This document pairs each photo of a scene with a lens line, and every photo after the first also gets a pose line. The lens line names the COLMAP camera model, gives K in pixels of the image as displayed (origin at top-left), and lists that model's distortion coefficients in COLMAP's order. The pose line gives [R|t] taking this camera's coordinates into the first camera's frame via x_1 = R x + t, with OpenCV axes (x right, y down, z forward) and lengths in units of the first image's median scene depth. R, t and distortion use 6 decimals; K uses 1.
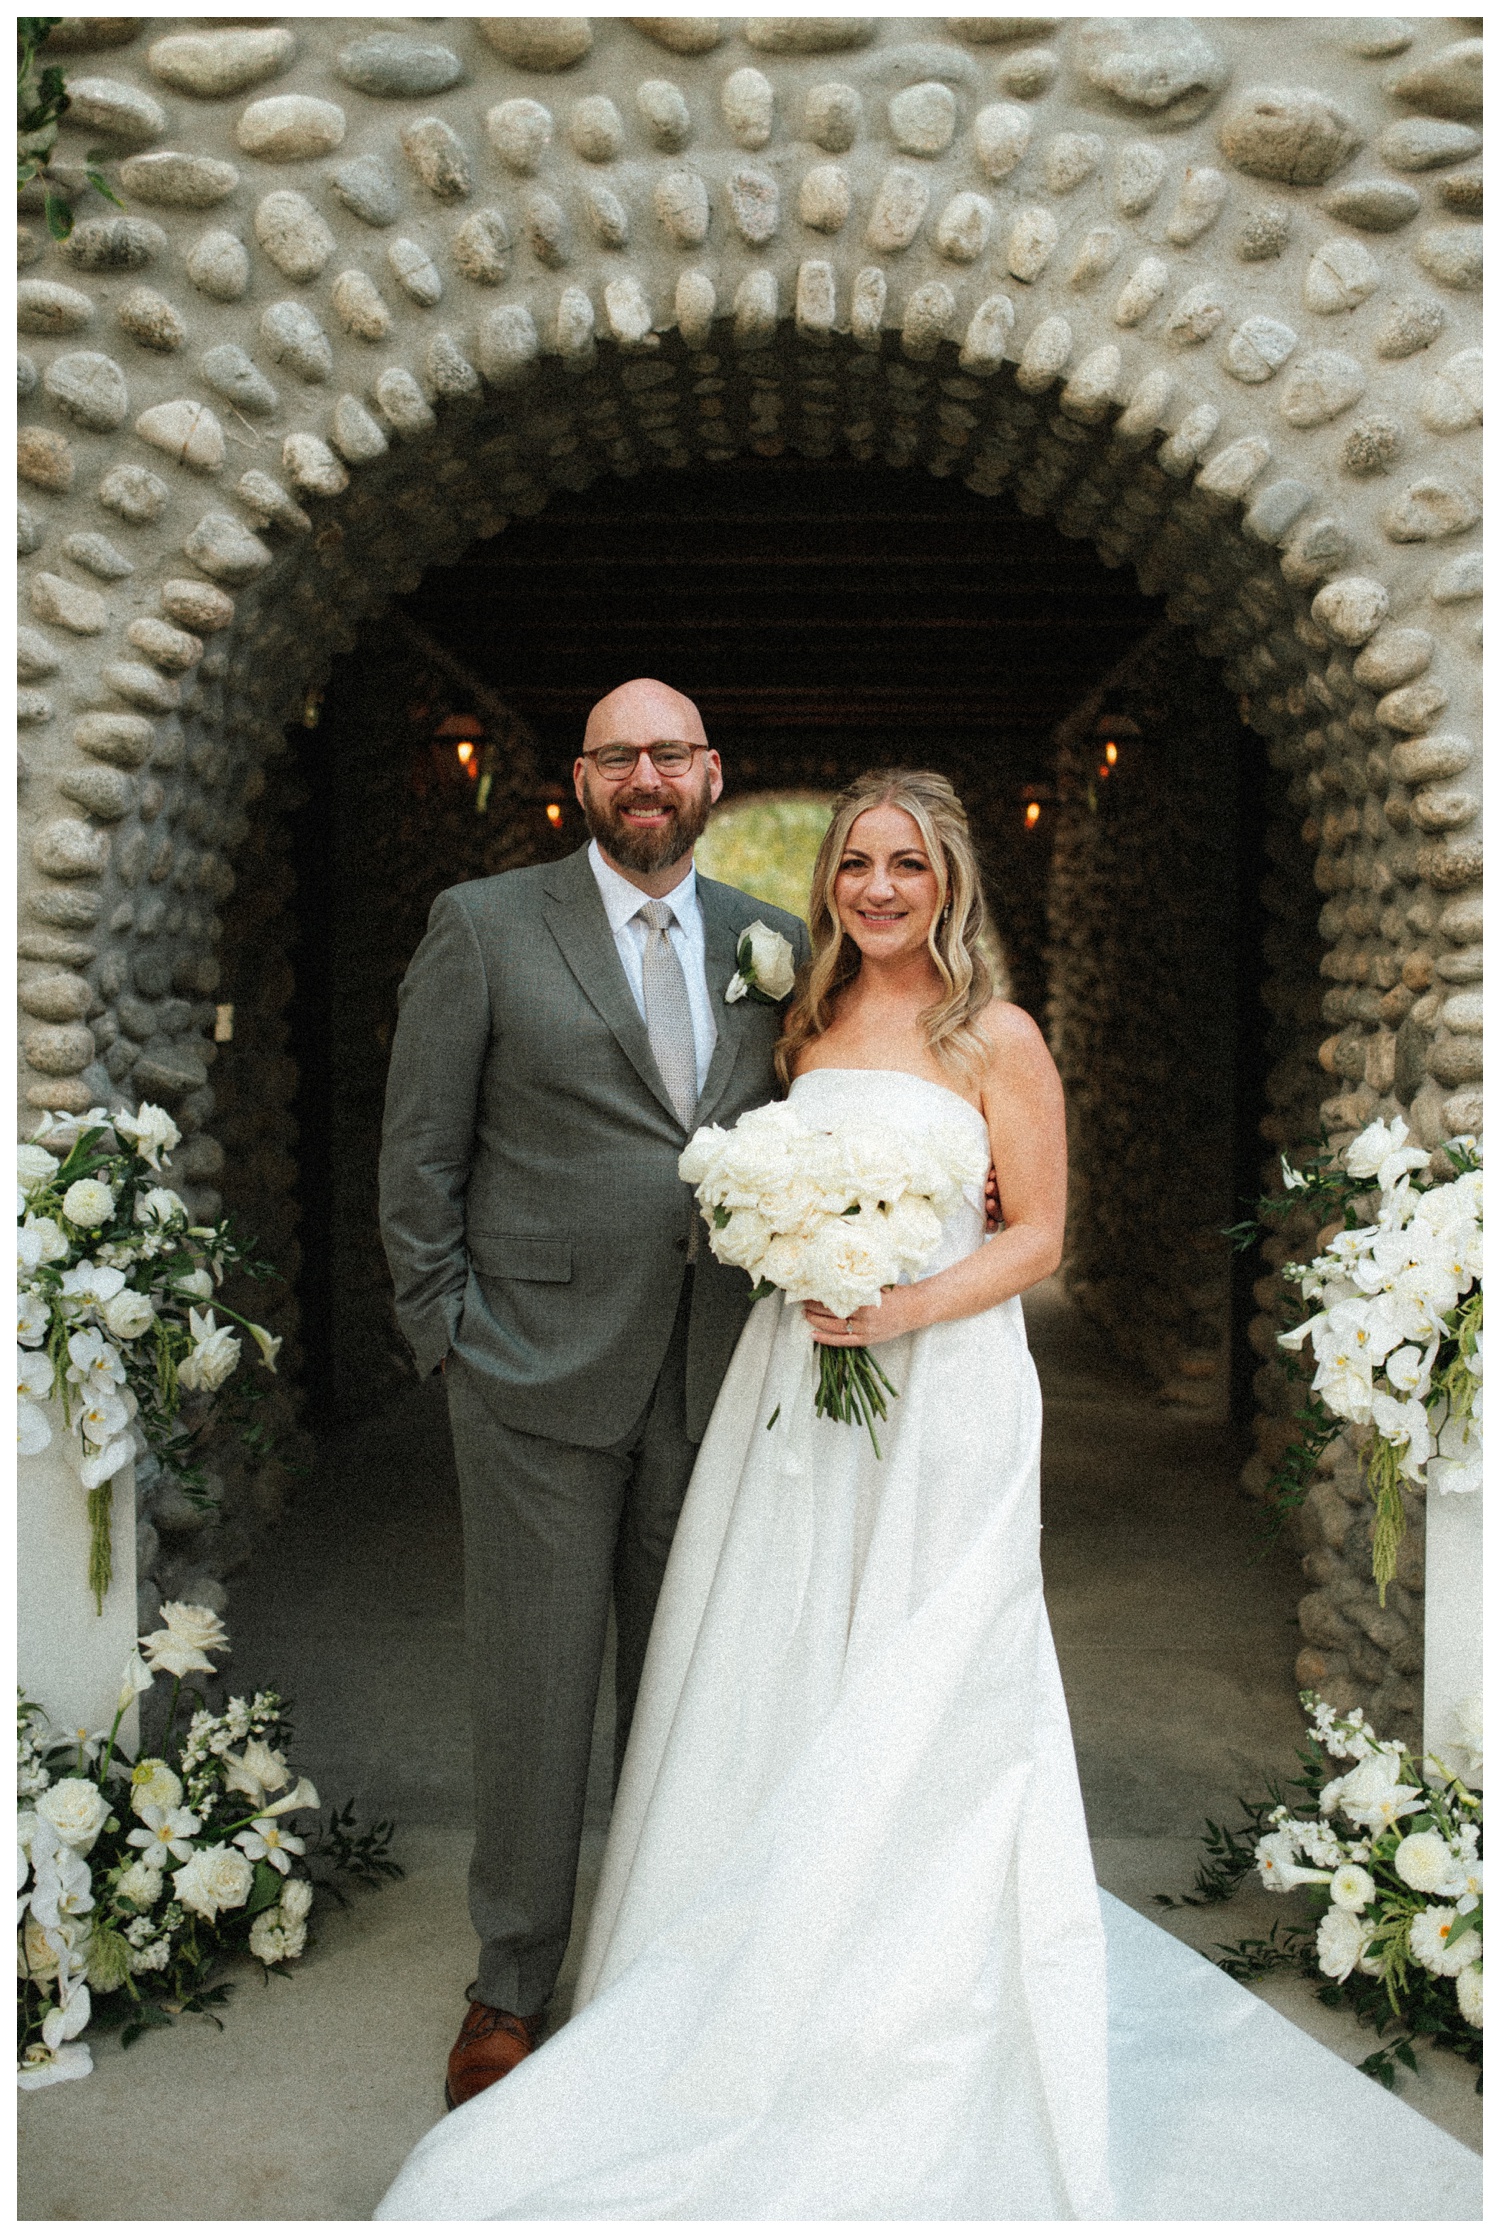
lens RADIAL K [[2371.7, 0, 750.0], [0, 2371.7, 1119.0], [0, 0, 1]] dist [-0.019657, -0.010500]
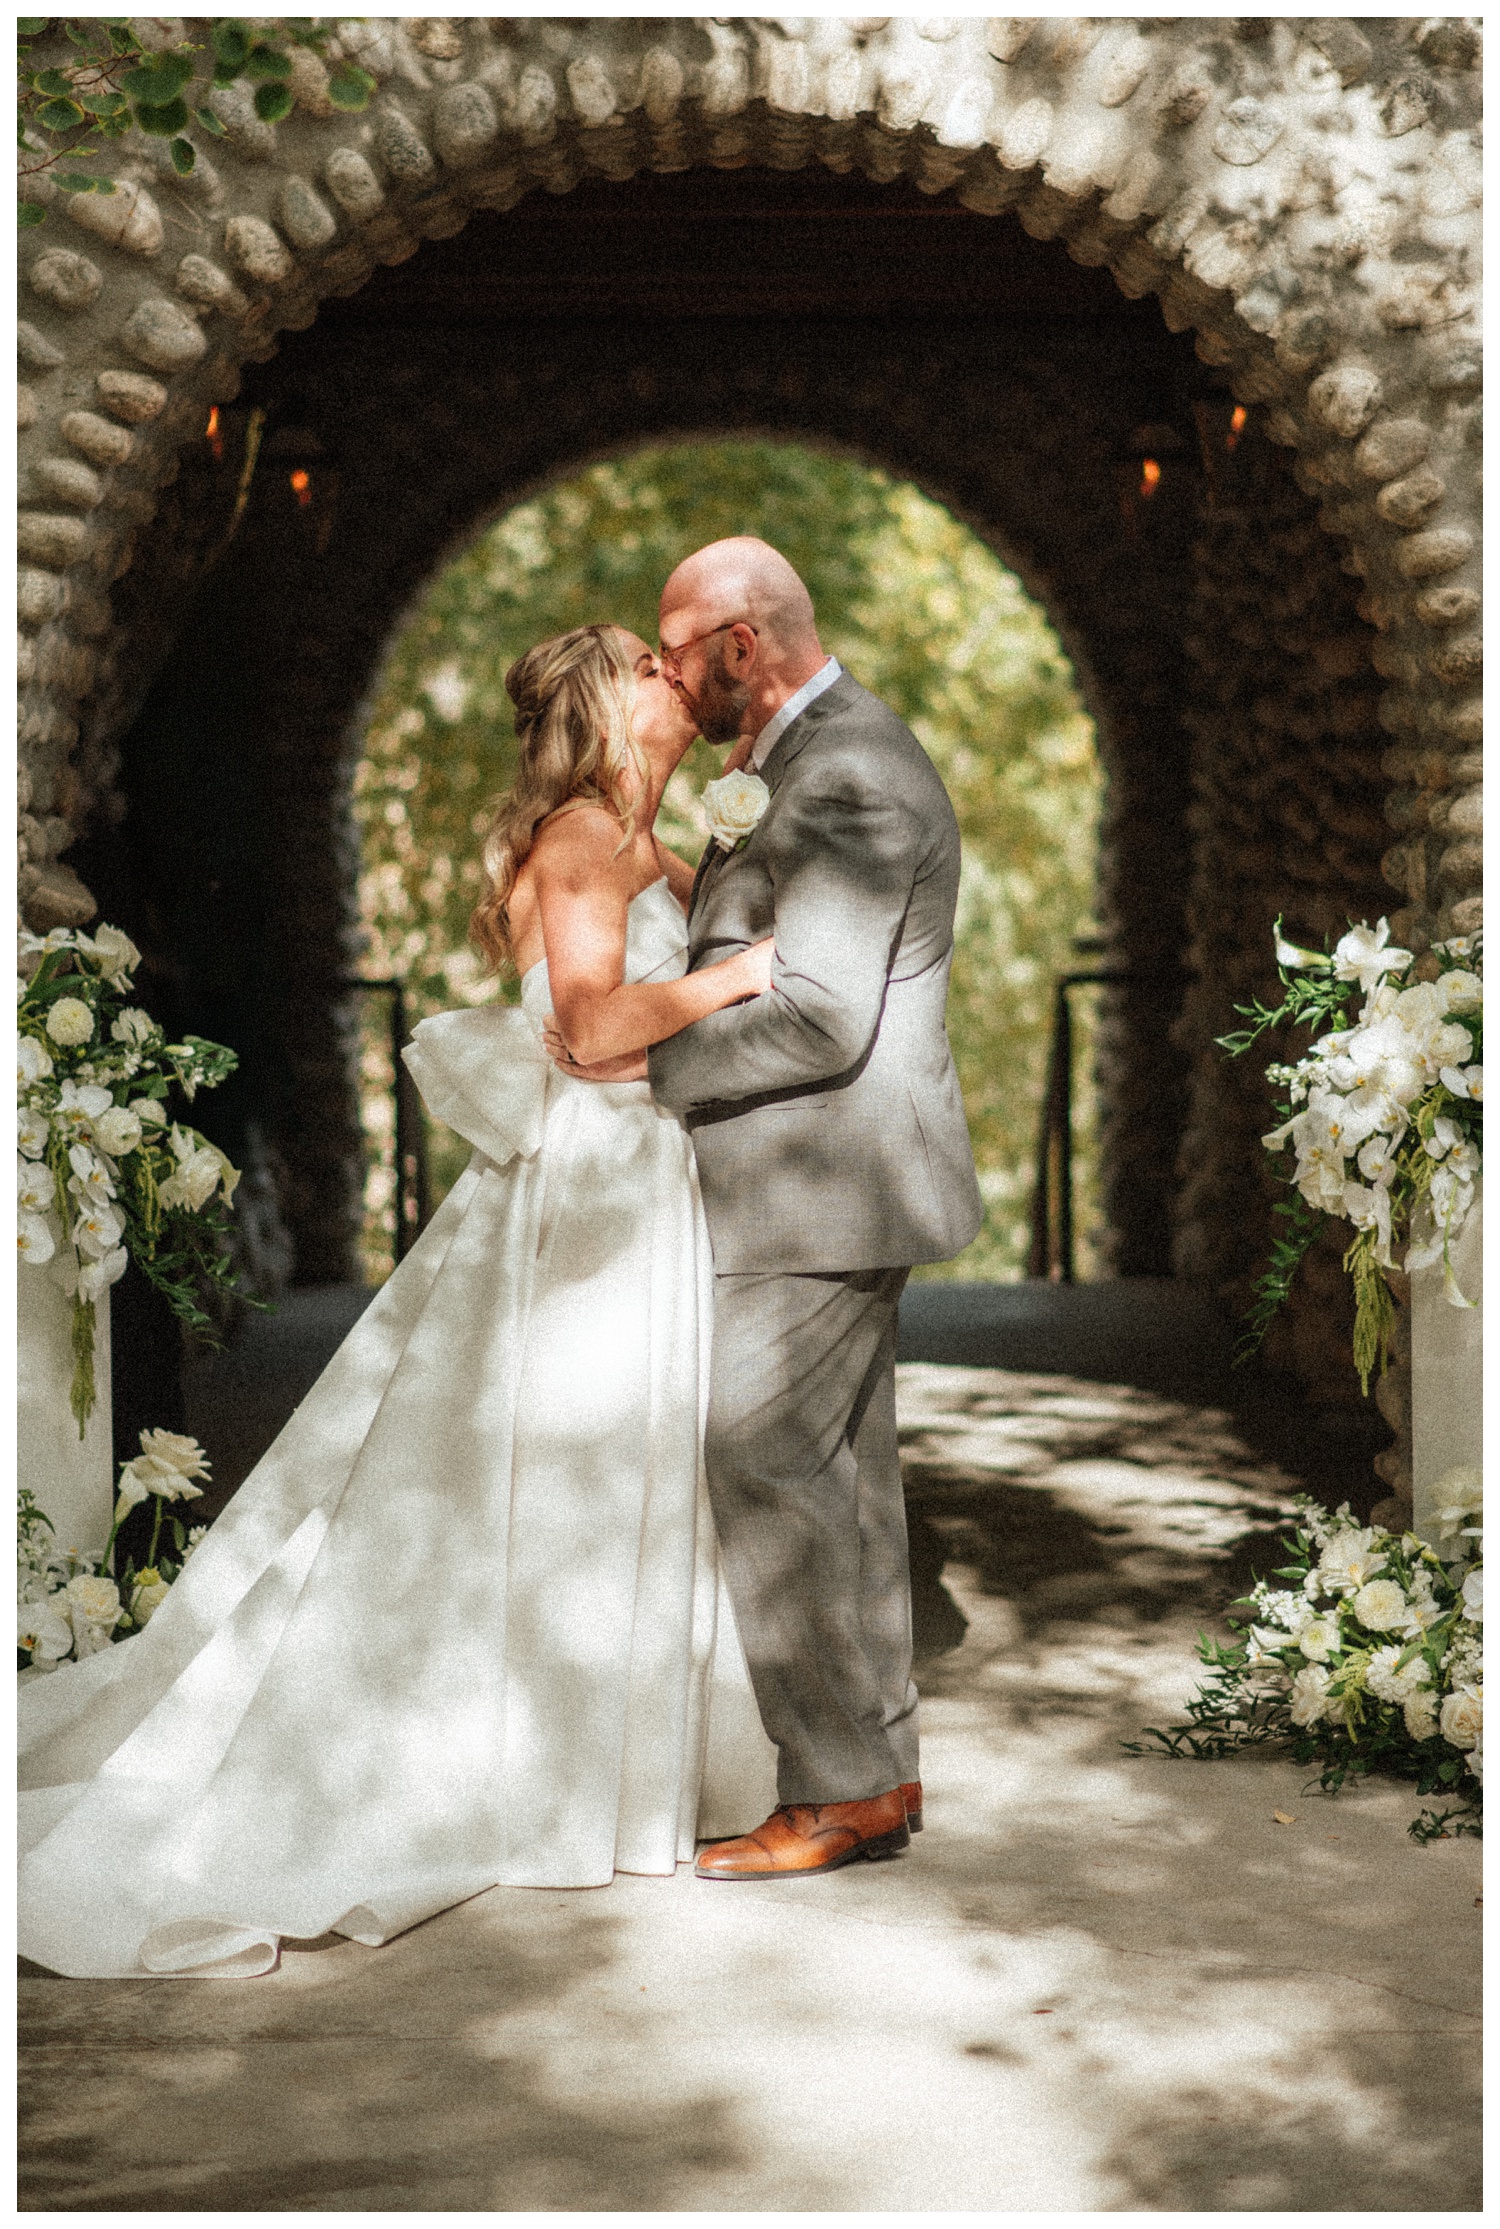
lens RADIAL K [[10582.7, 0, 750.0], [0, 10582.7, 1114.5], [0, 0, 1]] dist [-0.281747, -4.432664]
pose [[0.999327, -0.012620, 0.034435, -0.142152], [0.013322, 0.999707, -0.020225, 0.161479], [-0.034169, 0.020671, 0.999202, -3.309958]]
